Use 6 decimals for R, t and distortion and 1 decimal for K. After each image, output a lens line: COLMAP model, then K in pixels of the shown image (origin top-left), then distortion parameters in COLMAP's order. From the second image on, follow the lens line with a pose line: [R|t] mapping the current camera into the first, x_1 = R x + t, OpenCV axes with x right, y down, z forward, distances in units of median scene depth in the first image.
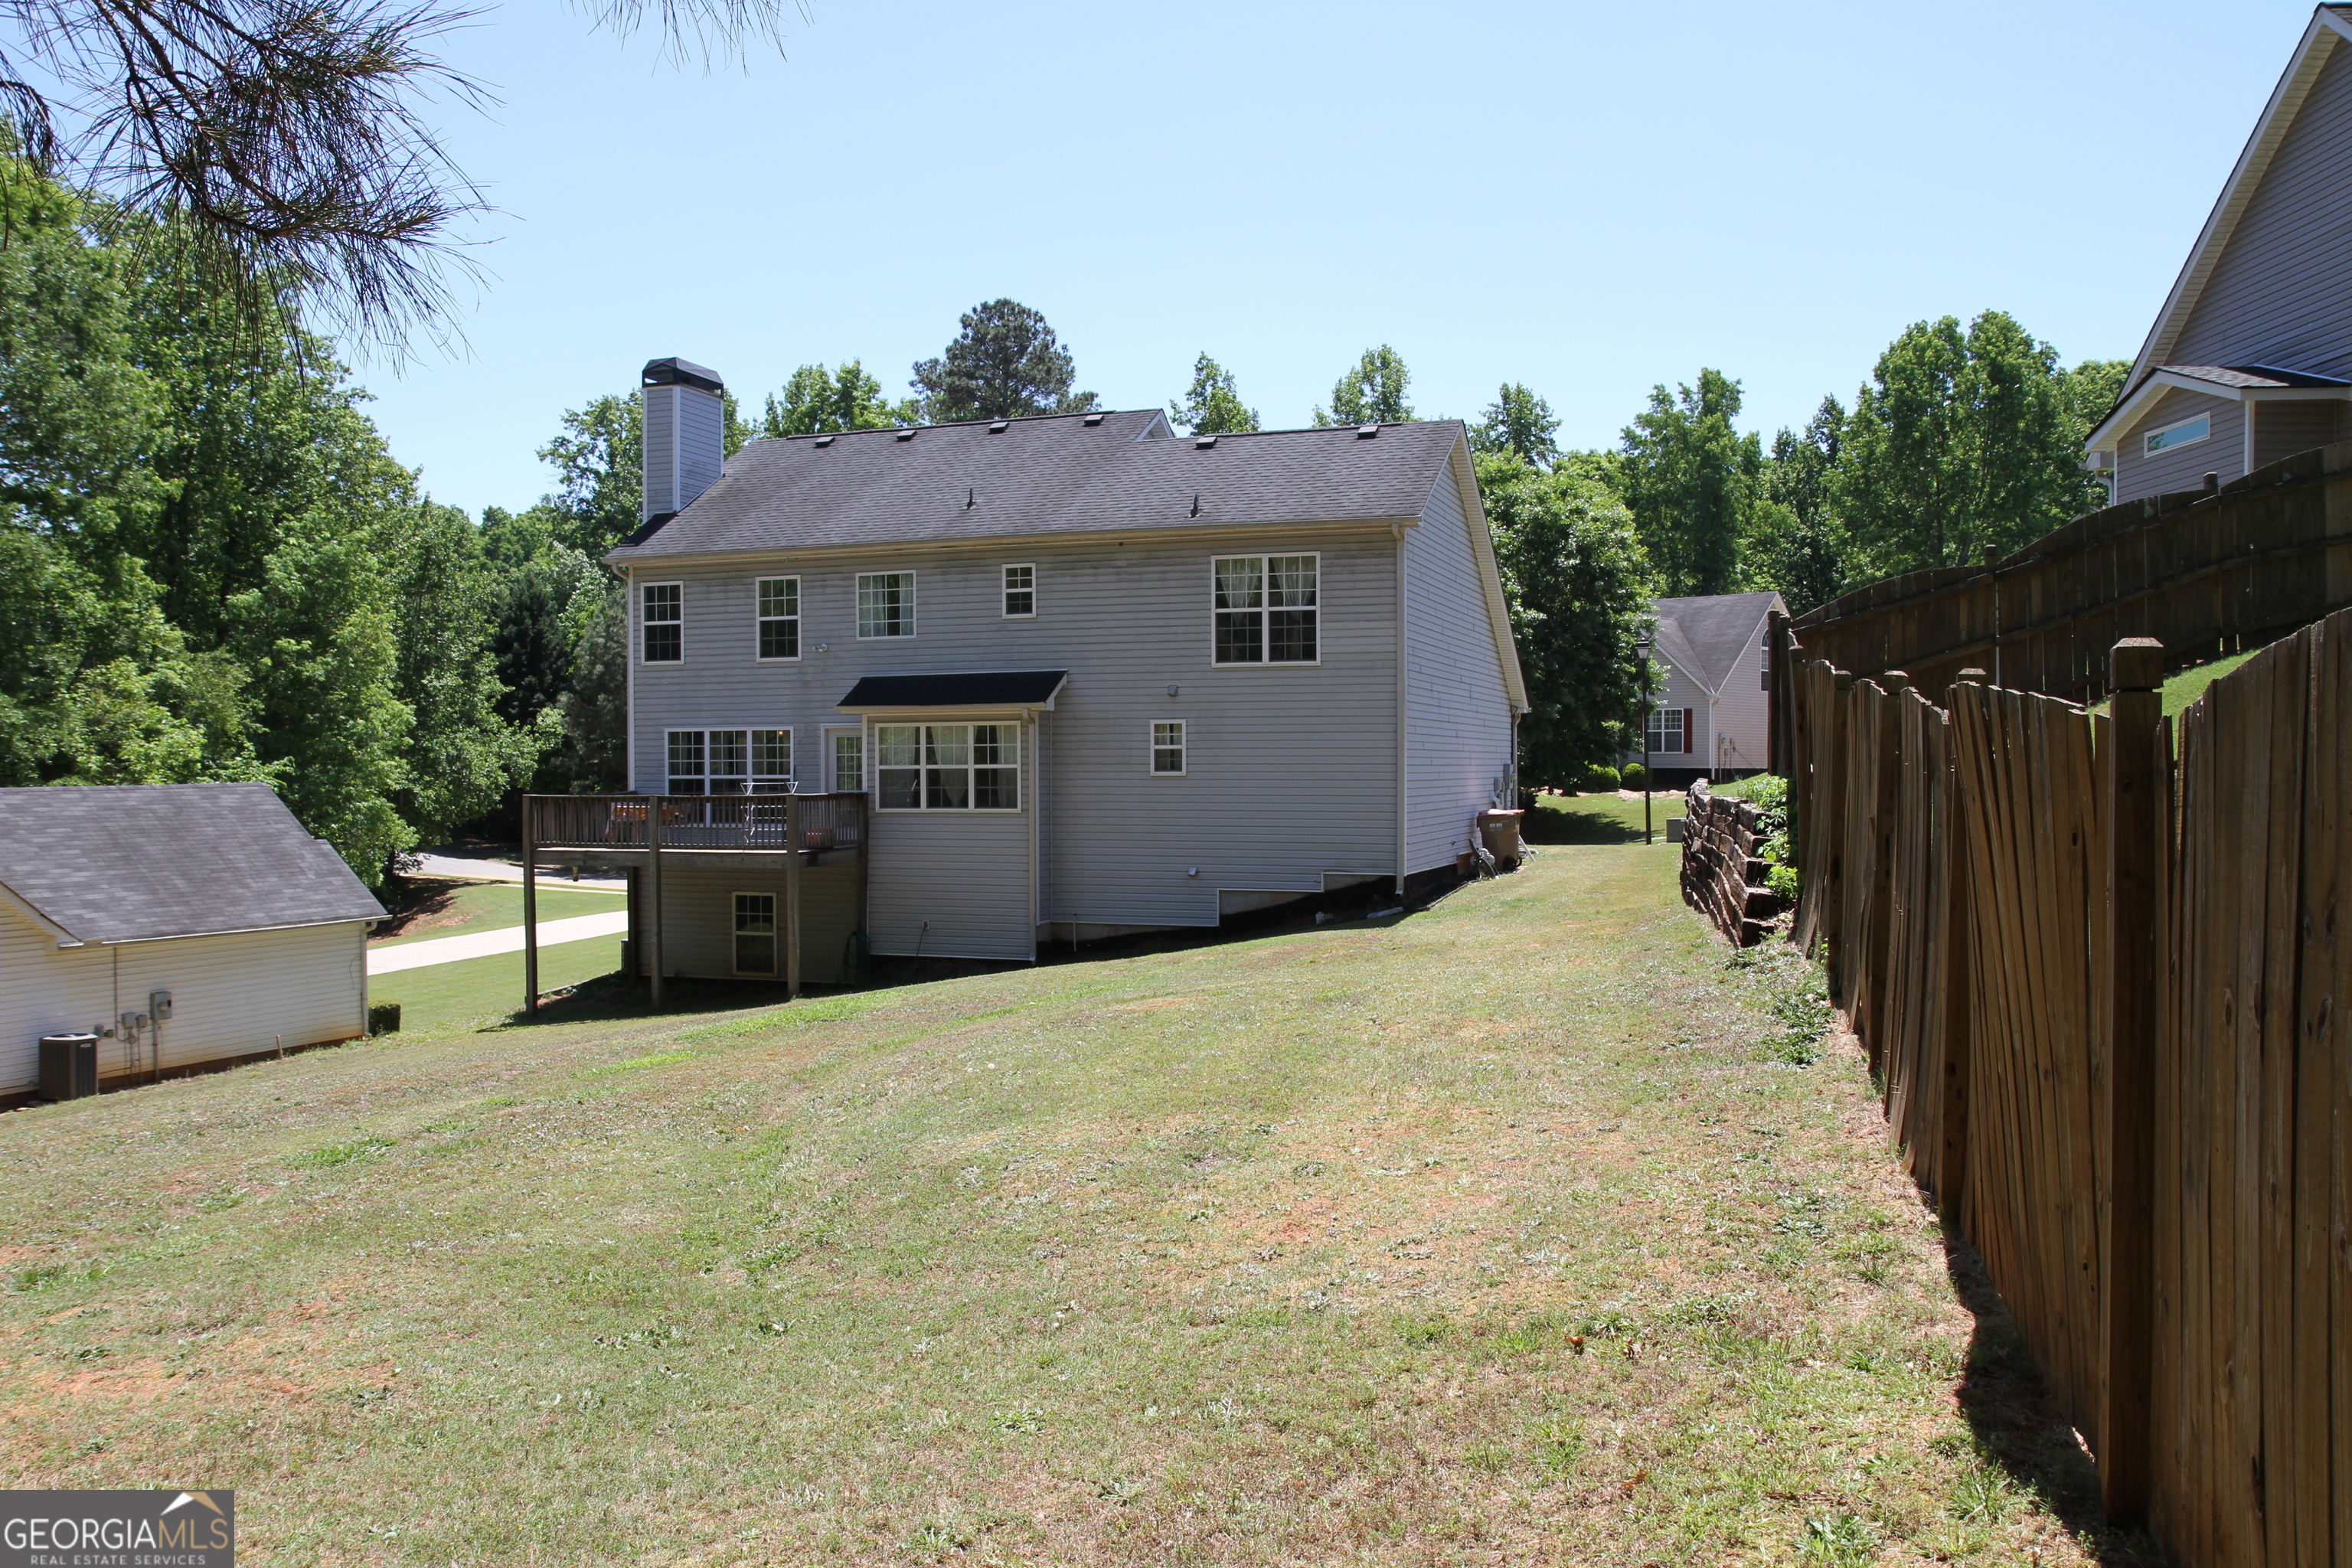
lens RADIAL K [[1840.1, 0, 1163.2], [0, 1840.1, 811.9], [0, 0, 1]] dist [-0.105393, 0.115488]
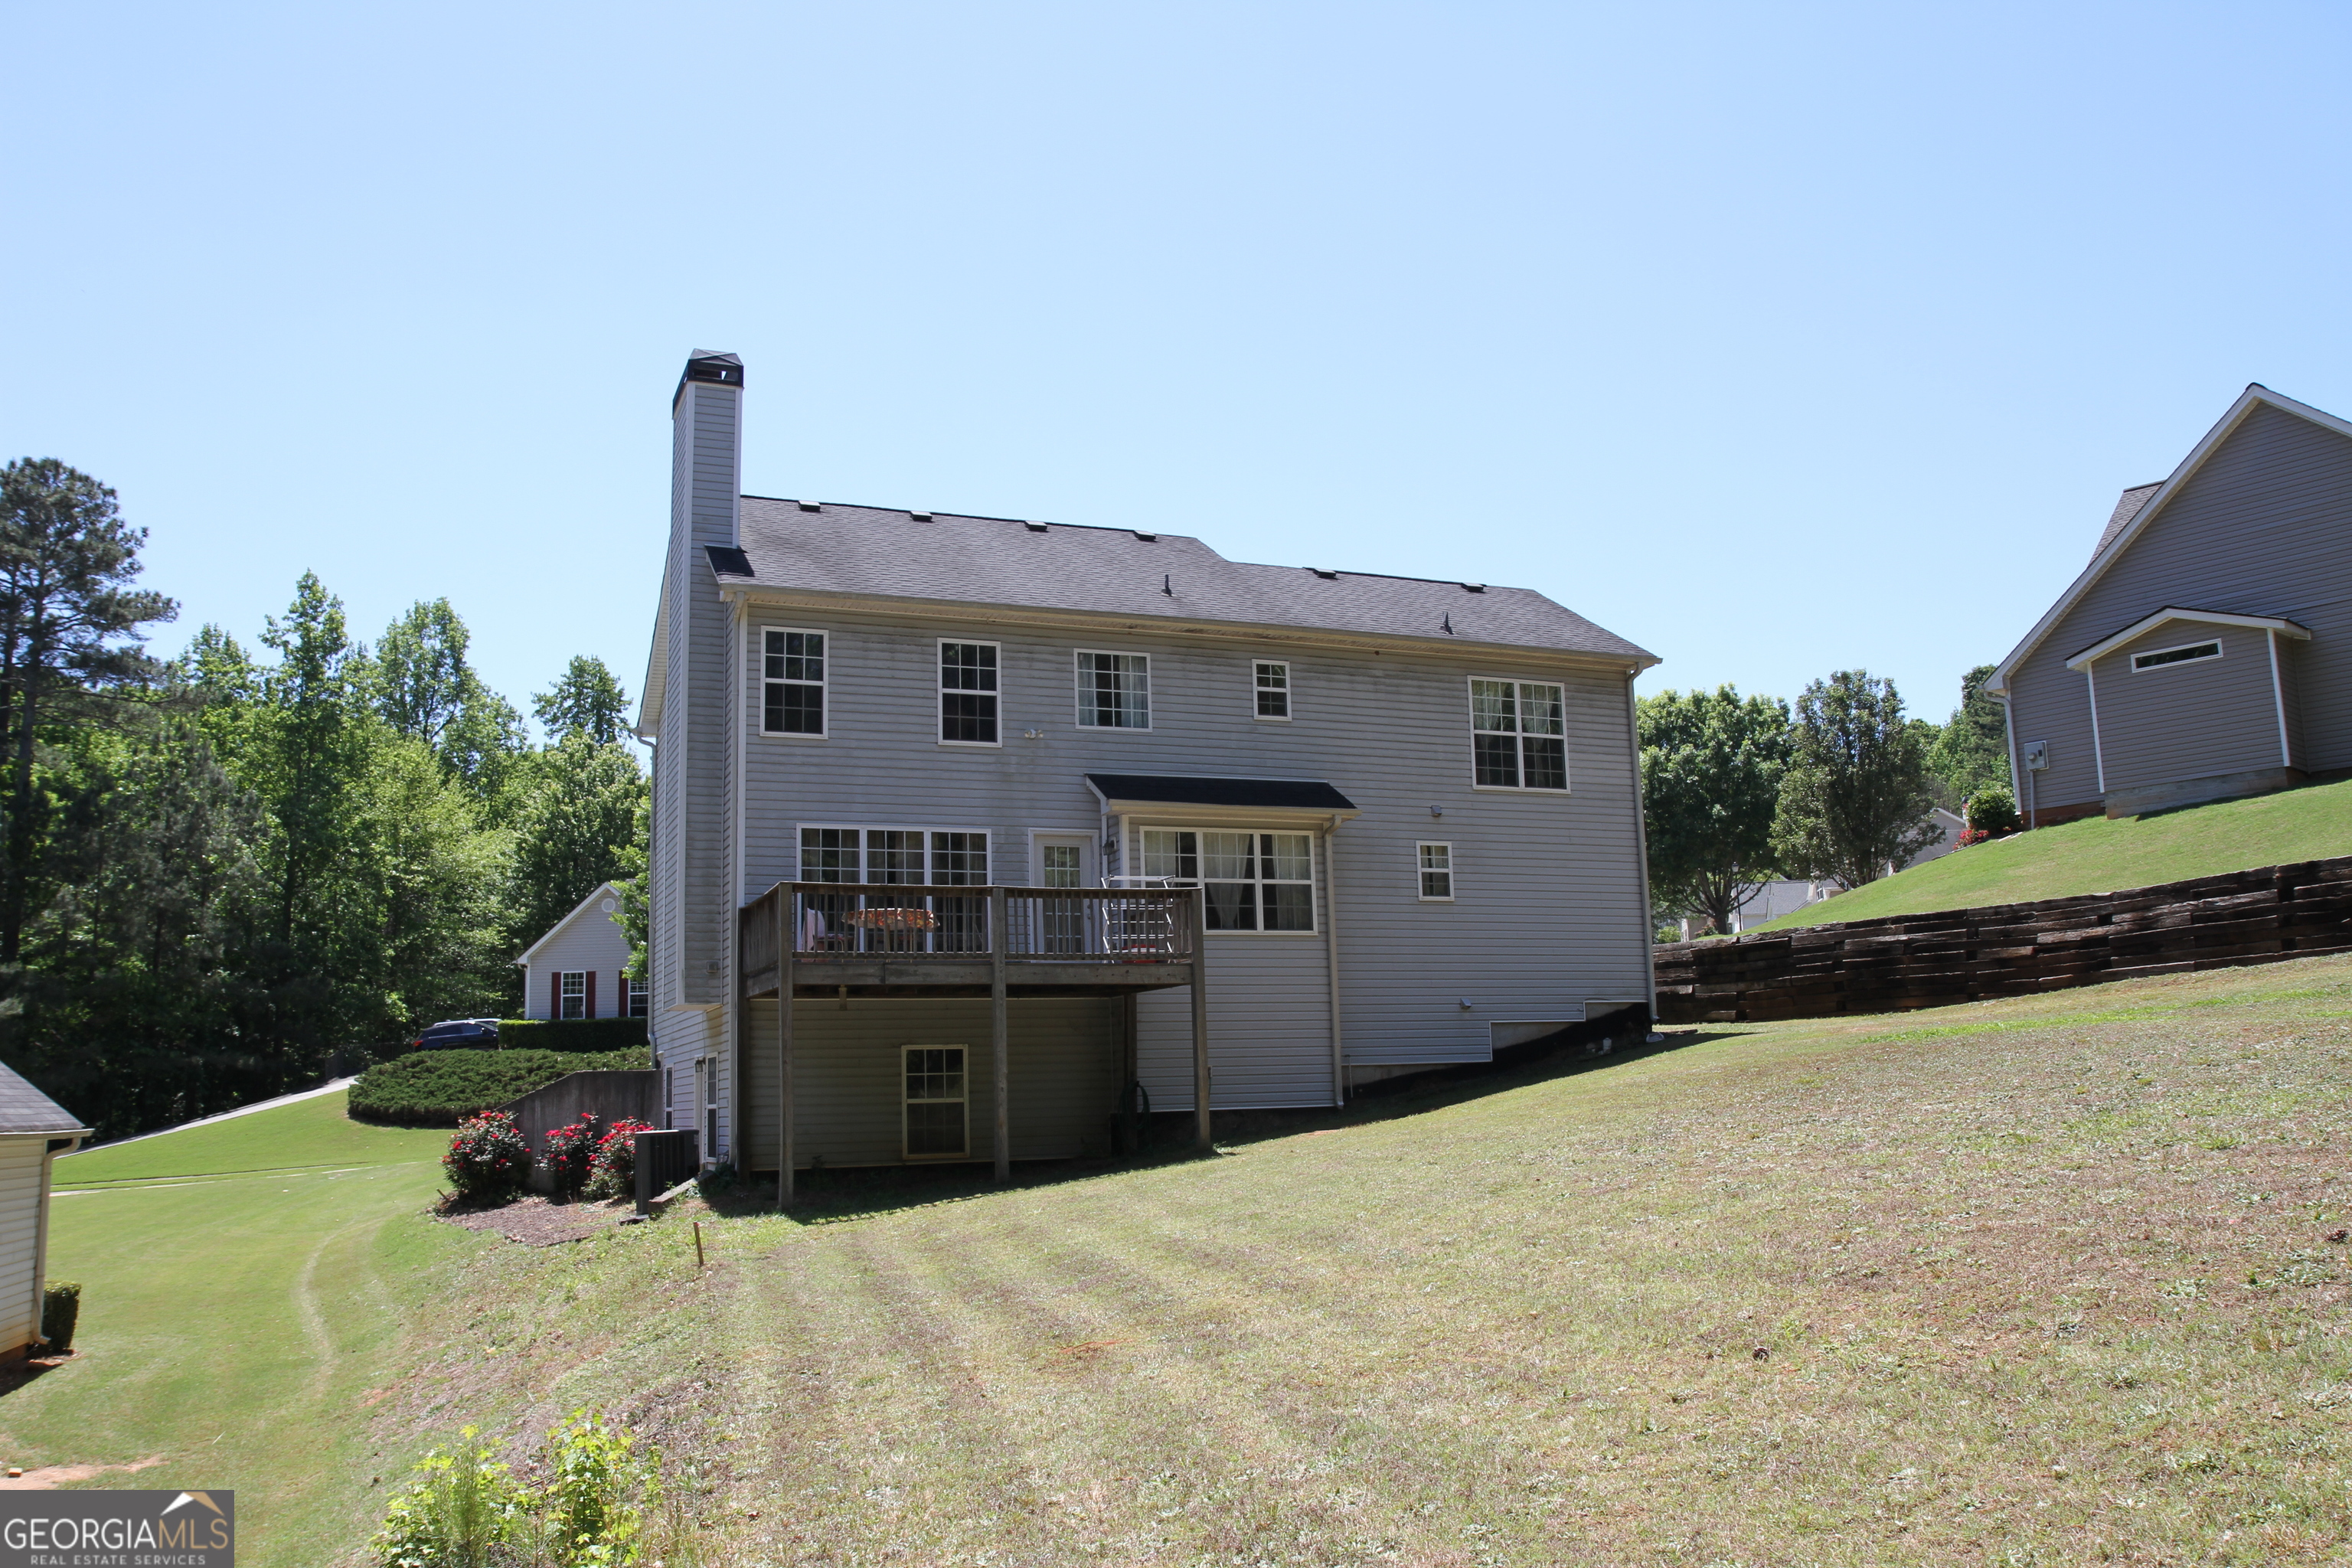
lens RADIAL K [[1840.1, 0, 1163.2], [0, 1840.1, 811.9], [0, 0, 1]] dist [-0.105393, 0.115488]
pose [[0.747182, 0.087672, 0.658812, -0.695424], [0.041434, 0.983188, -0.177832, 0.092634], [-0.663327, 0.160170, 0.730988, 0.395585]]
